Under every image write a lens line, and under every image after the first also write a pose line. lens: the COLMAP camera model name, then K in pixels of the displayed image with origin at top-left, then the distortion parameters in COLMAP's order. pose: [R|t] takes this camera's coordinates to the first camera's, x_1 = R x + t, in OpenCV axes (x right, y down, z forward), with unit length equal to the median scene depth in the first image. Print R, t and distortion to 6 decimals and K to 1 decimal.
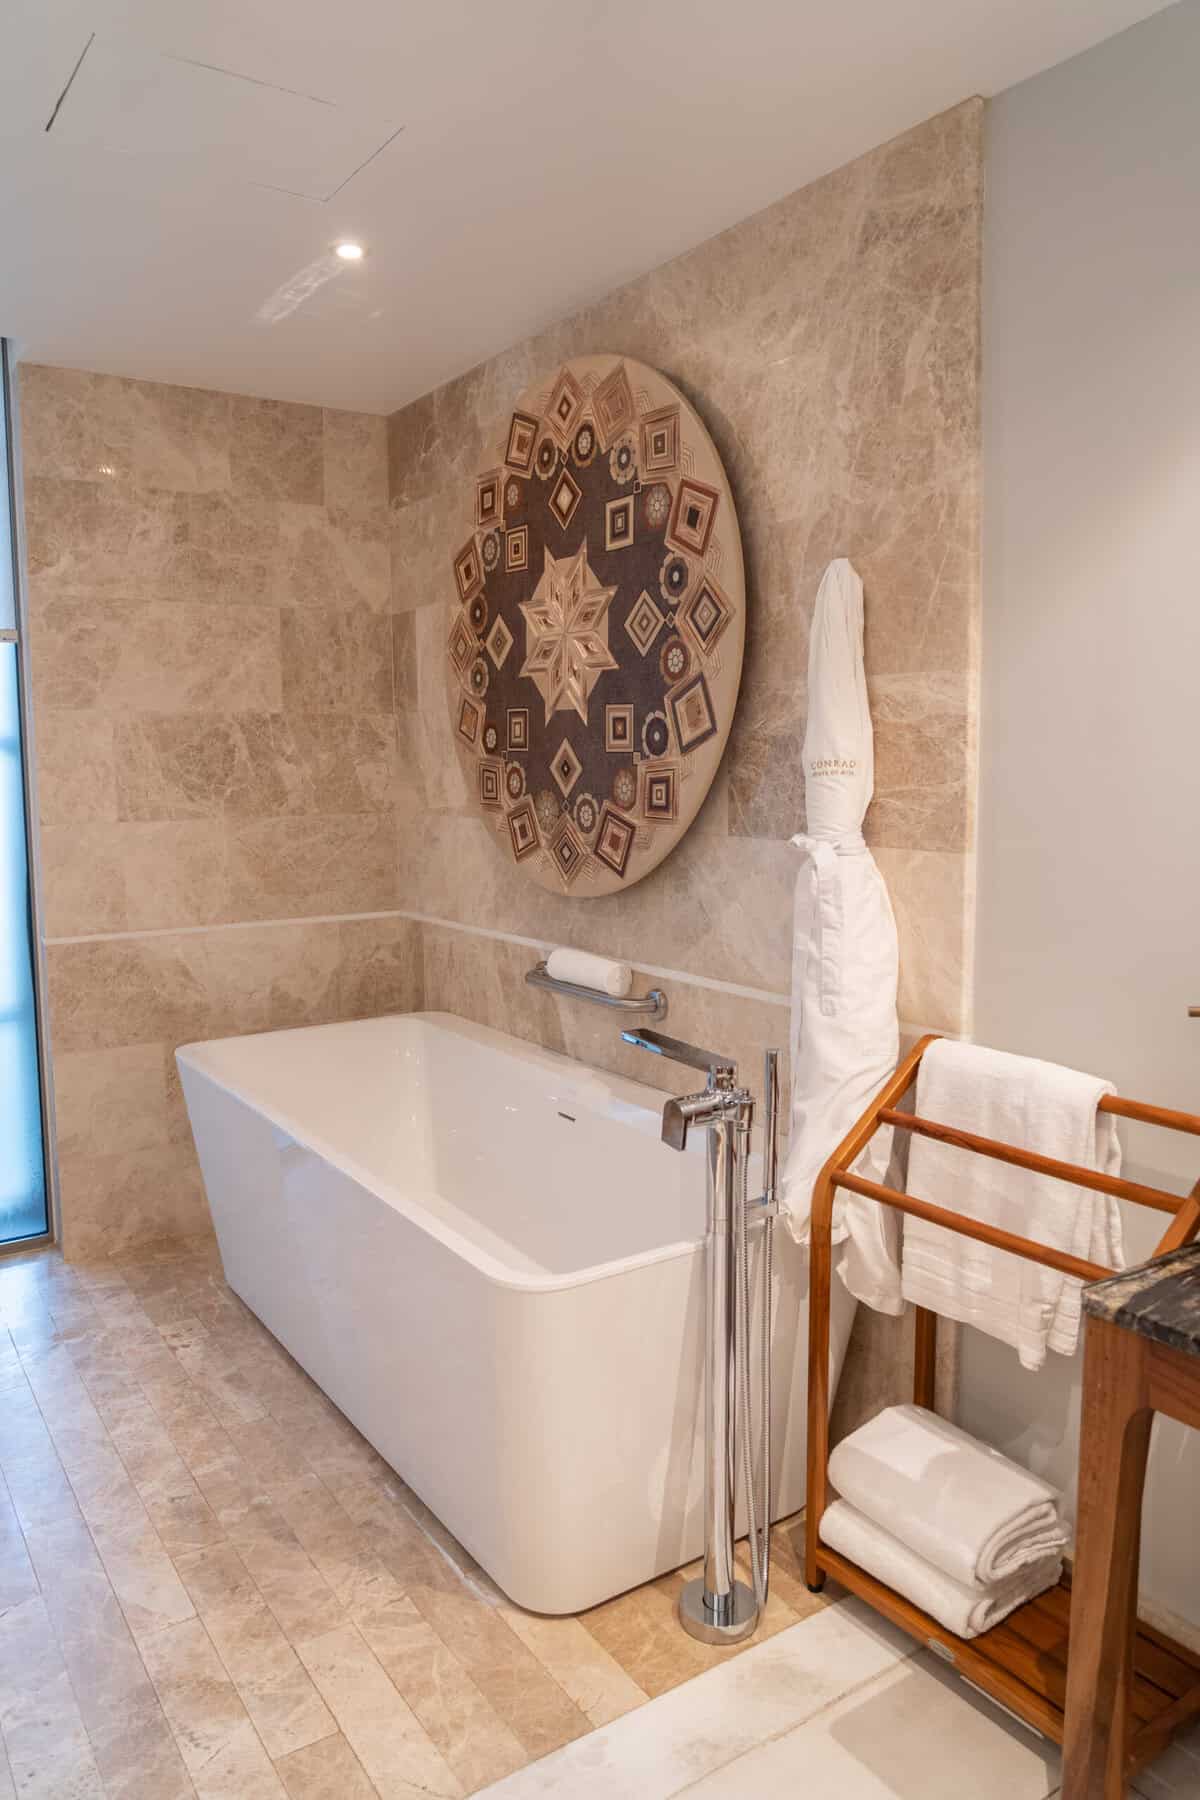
lens RADIAL K [[1259.8, 0, 610.1], [0, 1259.8, 884.4], [0, 0, 1]] dist [-0.035145, 0.005577]
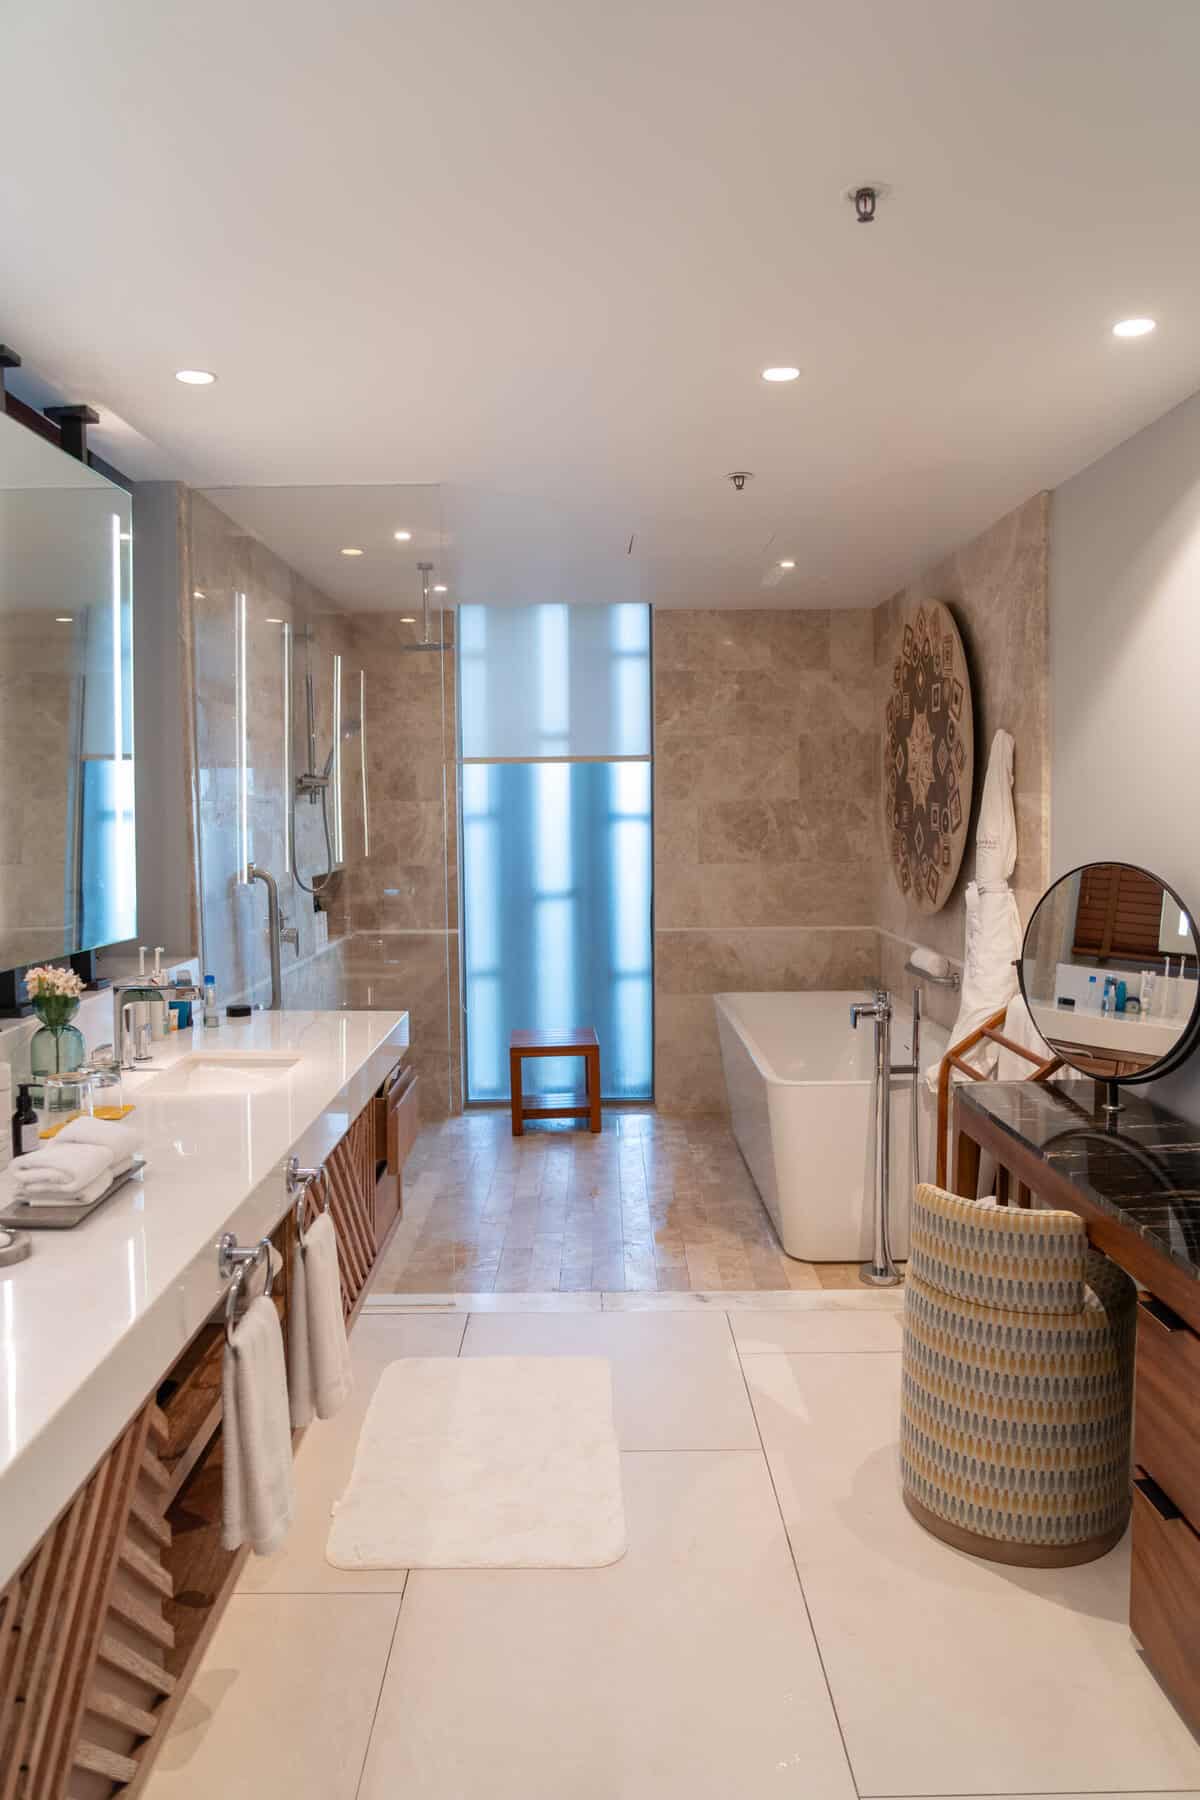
lens RADIAL K [[1259.8, 0, 597.3], [0, 1259.8, 900.0], [0, 0, 1]] dist [-0.035145, 0.005577]
pose [[0.832294, 0.042683, -0.552689, 0.458970], [-0.055130, 0.998462, -0.005911, 0.018997], [0.551586, 0.035389, 0.833367, -0.531597]]
